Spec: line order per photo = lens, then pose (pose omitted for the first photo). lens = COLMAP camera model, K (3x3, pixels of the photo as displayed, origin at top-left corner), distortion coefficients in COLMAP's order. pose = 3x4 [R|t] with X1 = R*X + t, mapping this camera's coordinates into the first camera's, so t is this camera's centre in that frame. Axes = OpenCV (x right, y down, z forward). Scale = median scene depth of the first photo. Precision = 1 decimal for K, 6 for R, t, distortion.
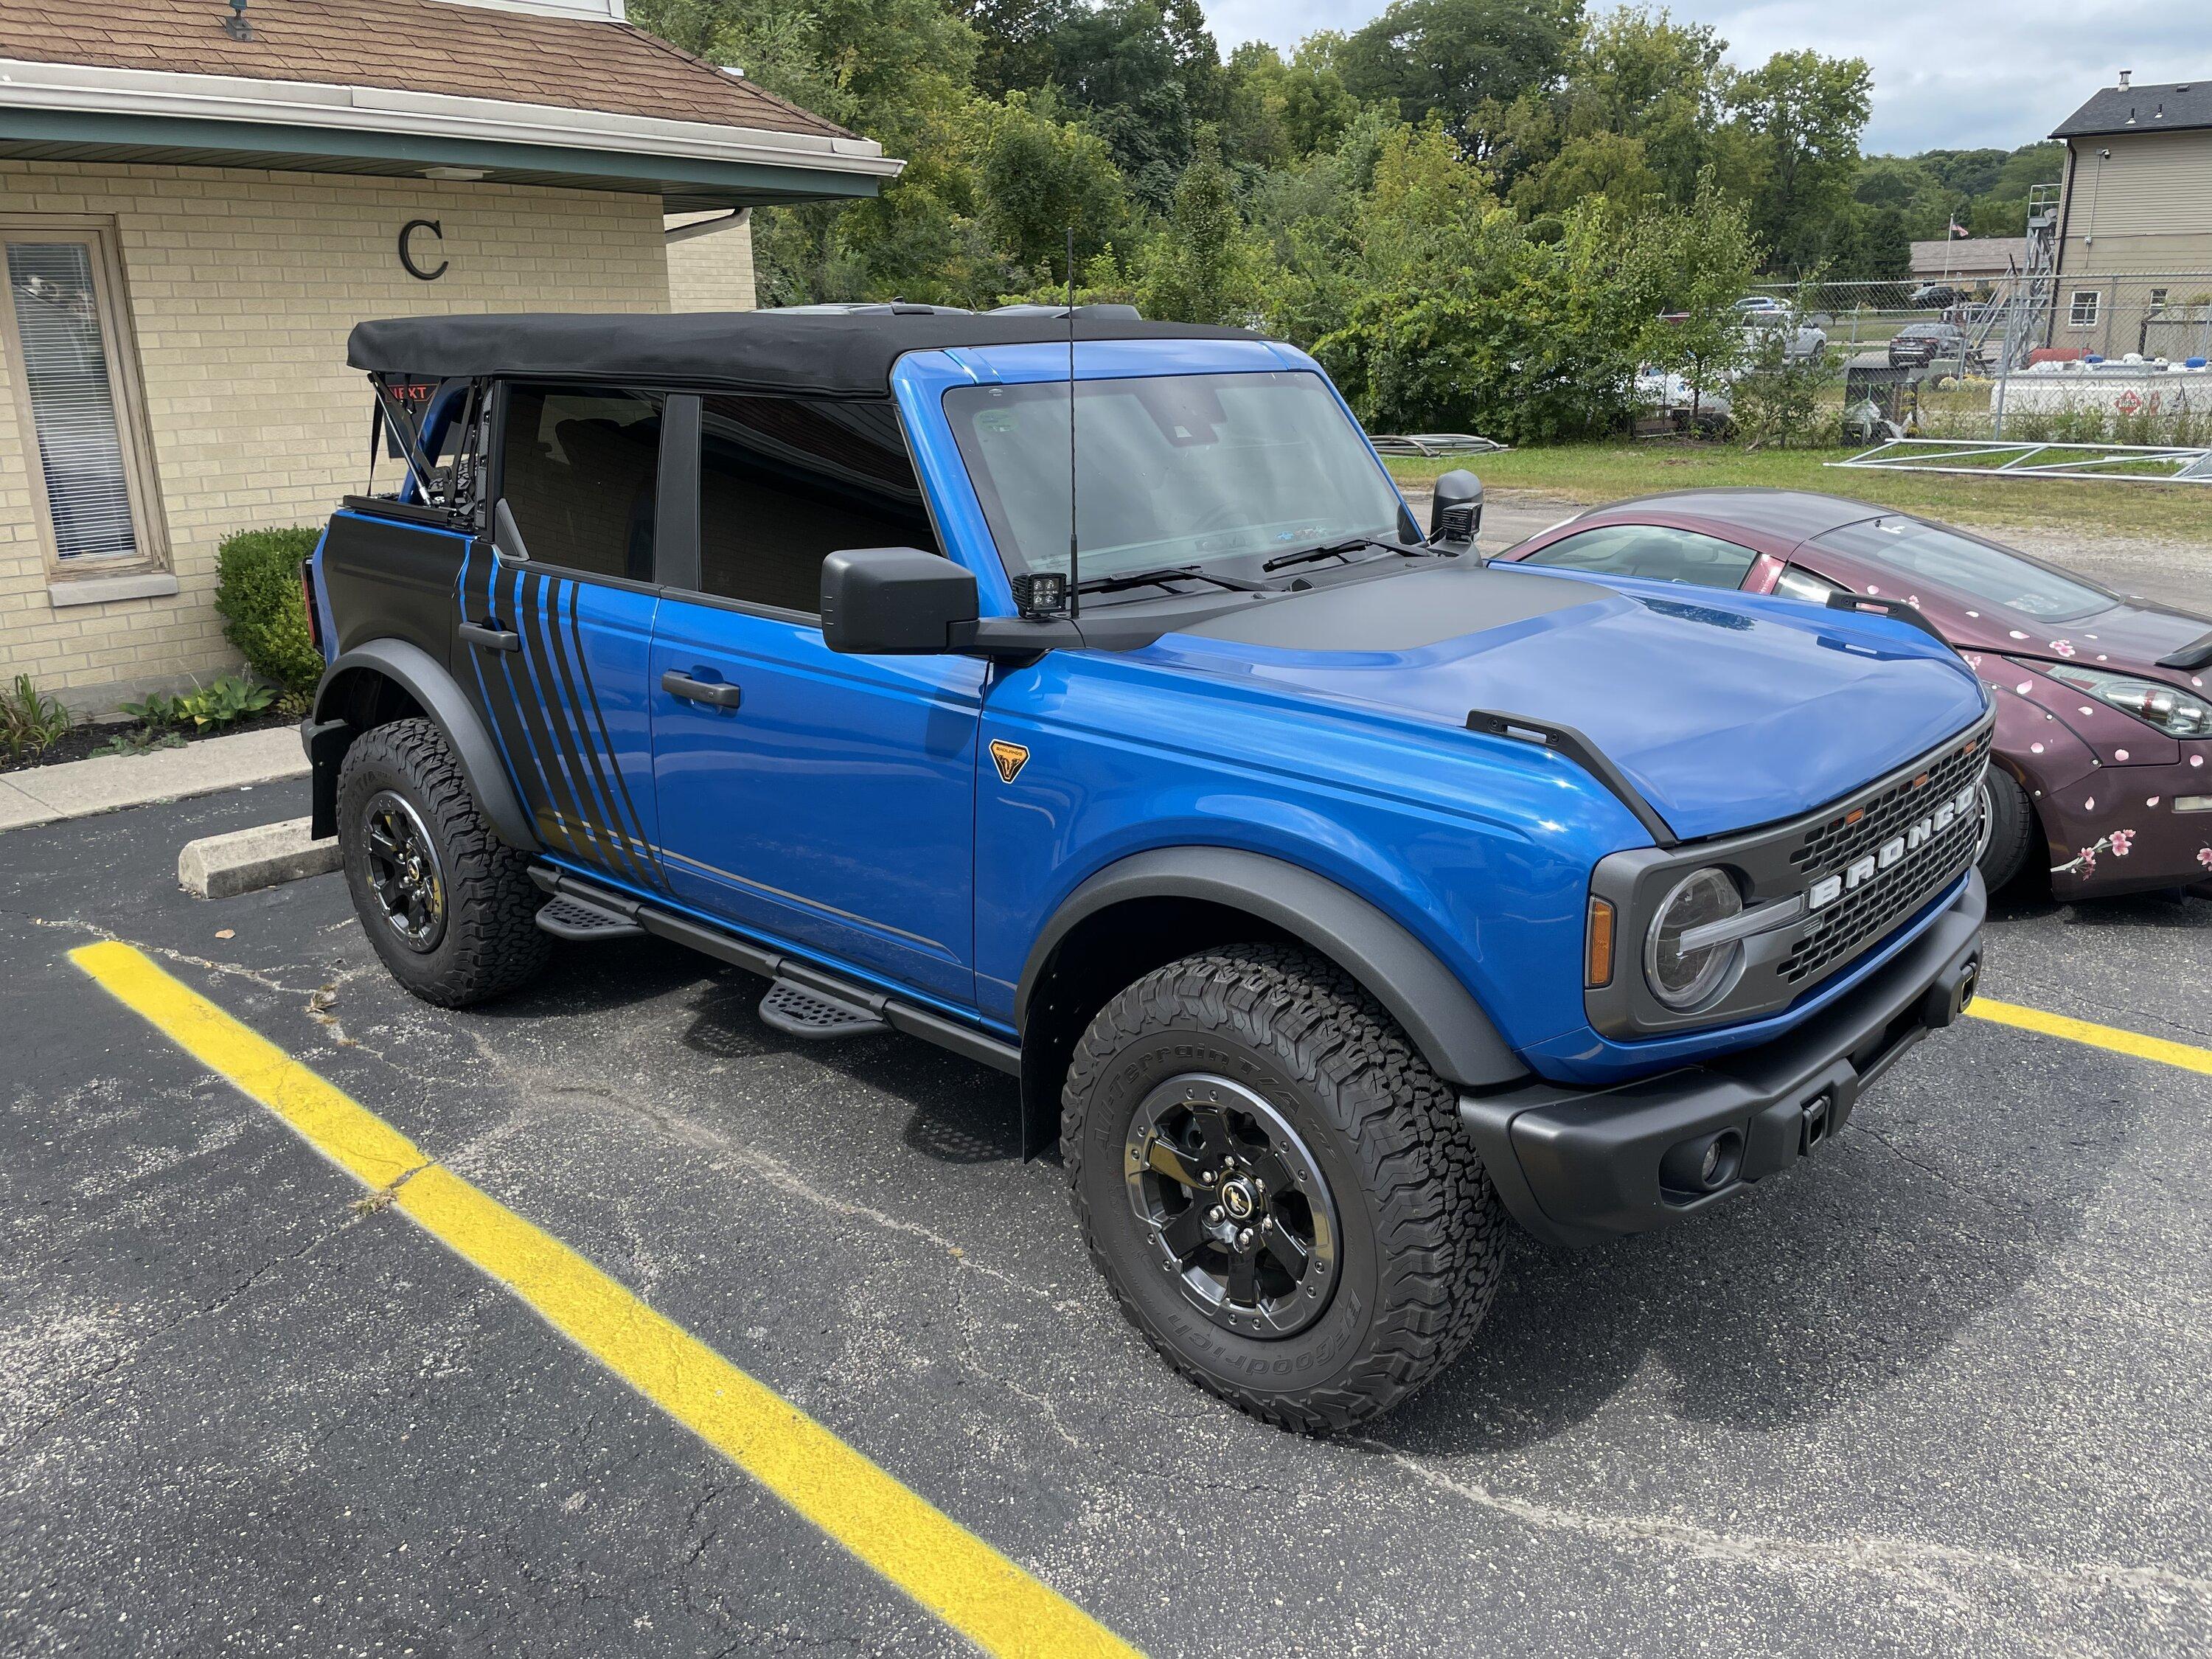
lens RADIAL K [[1669.5, 0, 1106.0], [0, 1669.5, 829.5], [0, 0, 1]] dist [0.078773, -0.109198]
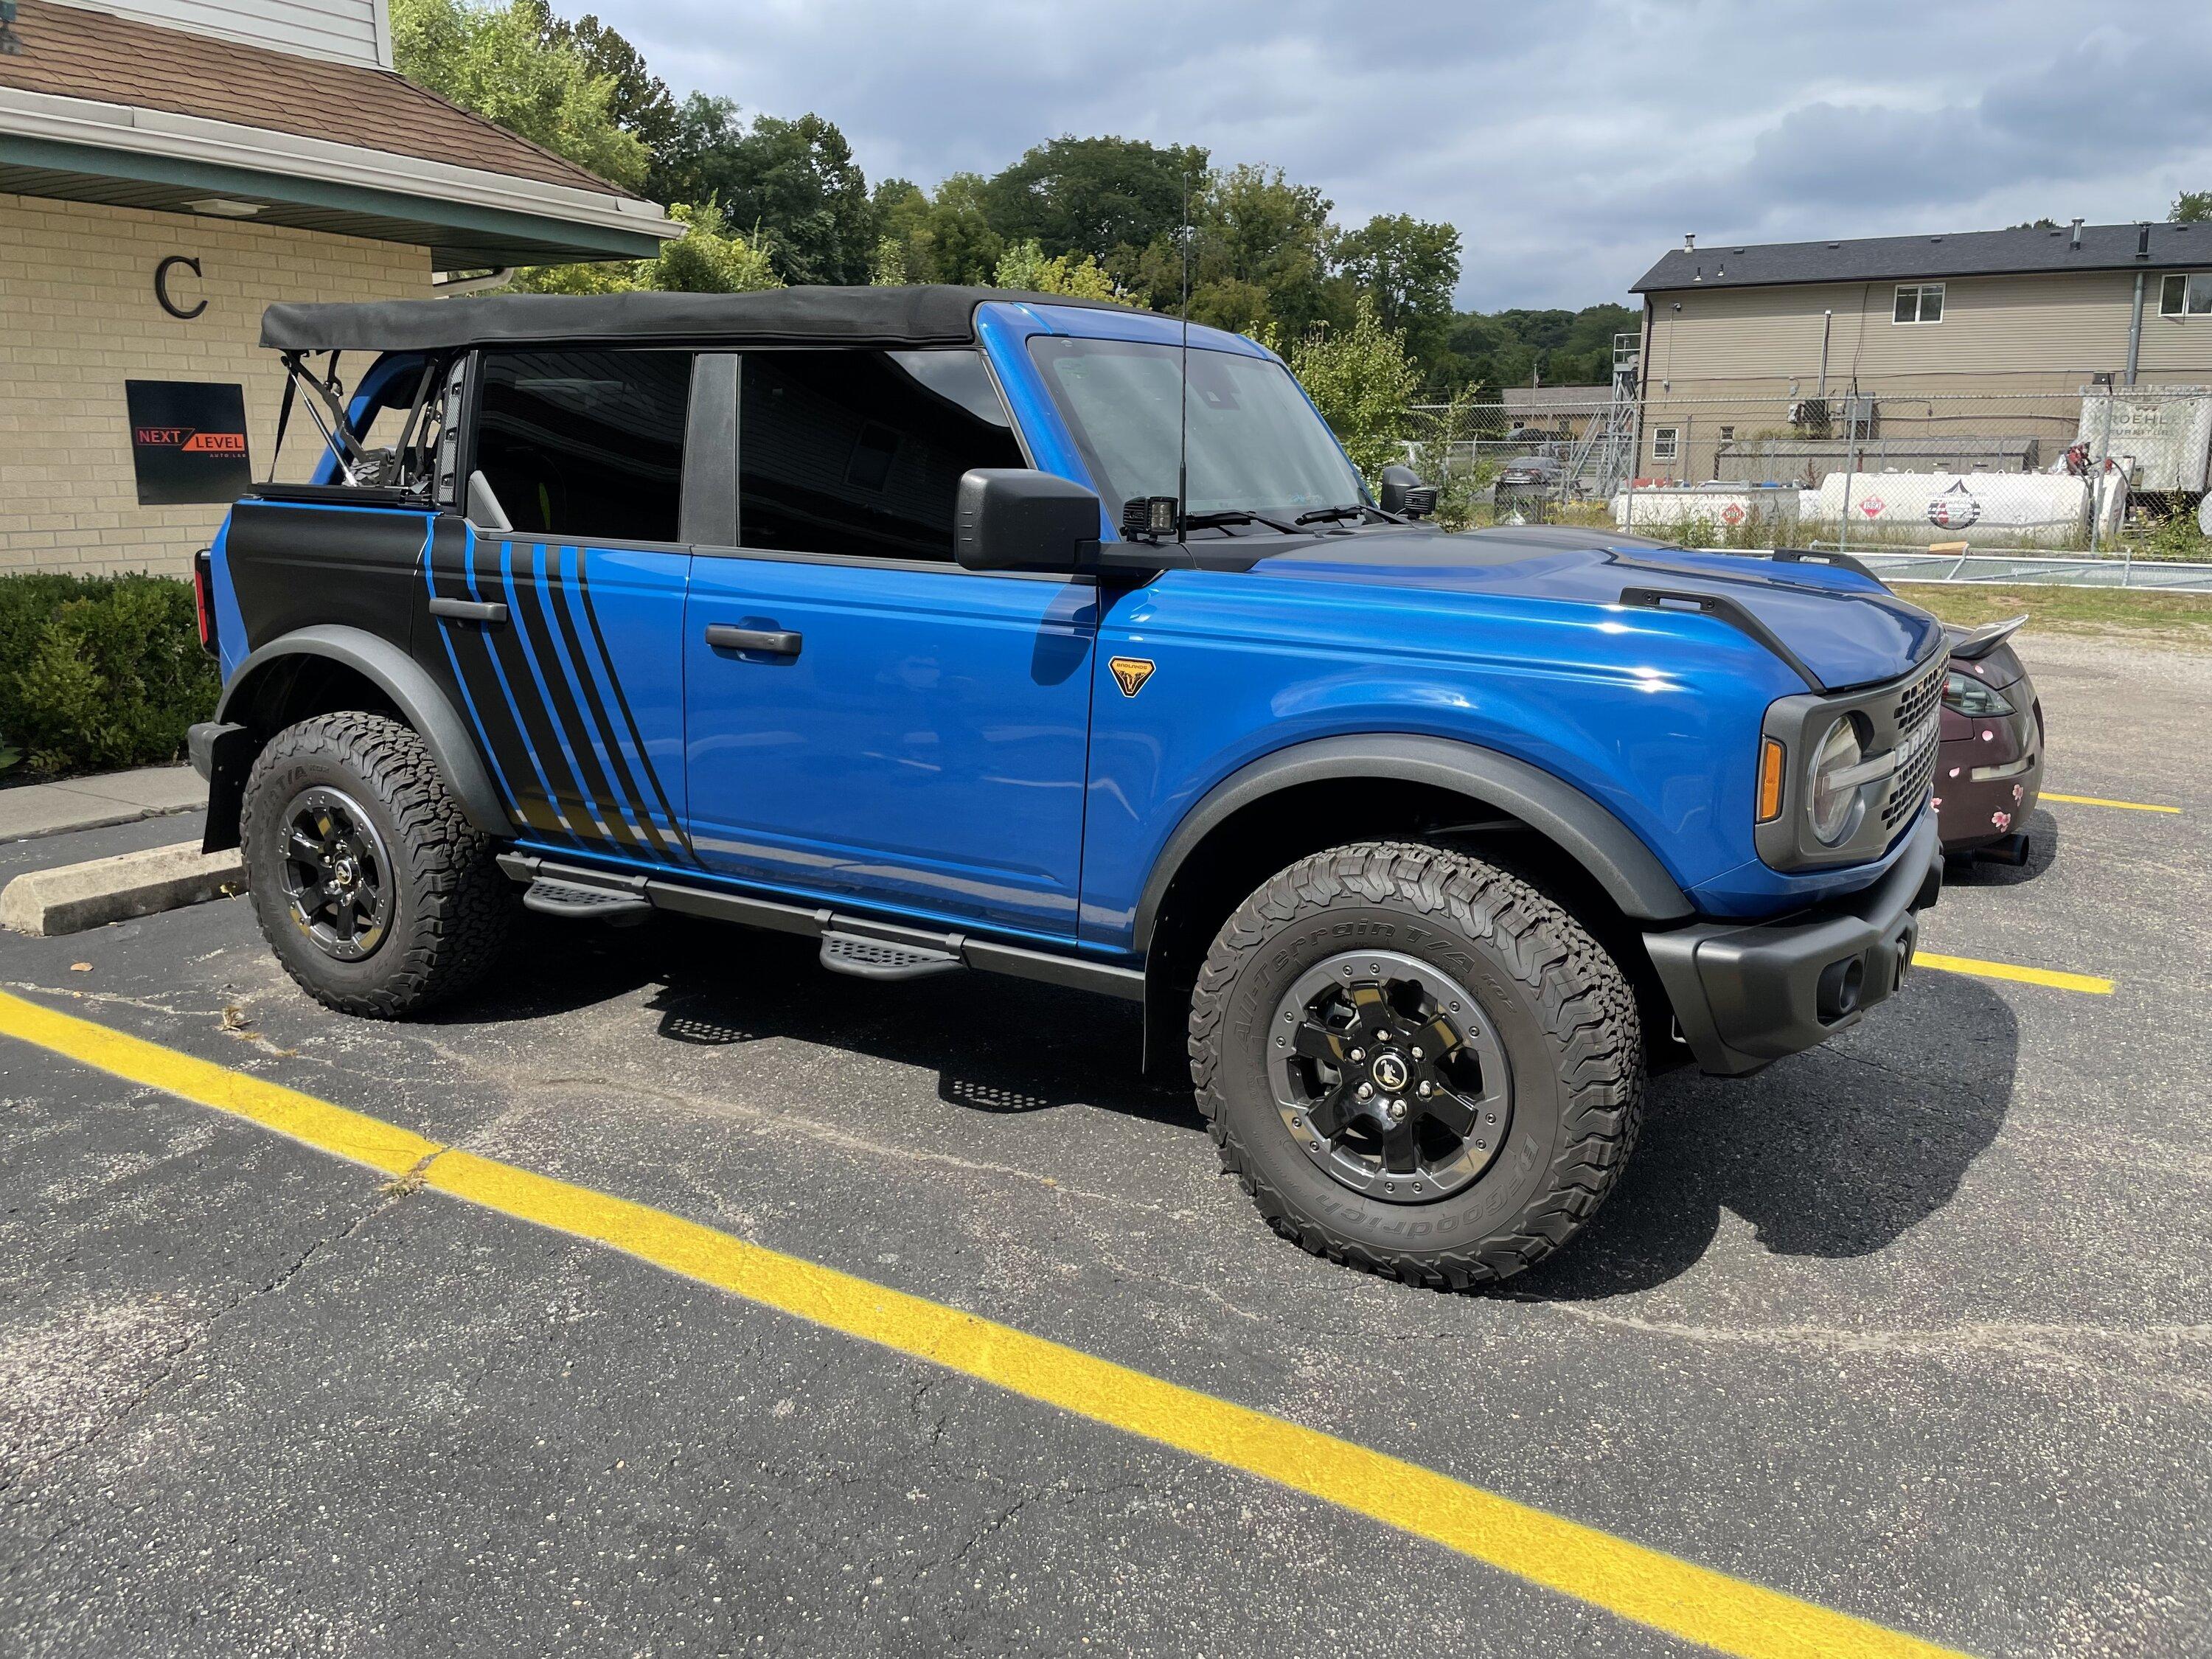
lens RADIAL K [[1669.5, 0, 1106.0], [0, 1669.5, 829.5], [0, 0, 1]] dist [0.078773, -0.109198]
pose [[0.979780, -0.025022, 0.198508, -0.211220], [0.038666, 0.997126, -0.065156, 0.090921], [-0.196307, 0.071515, 0.977931, -0.005070]]
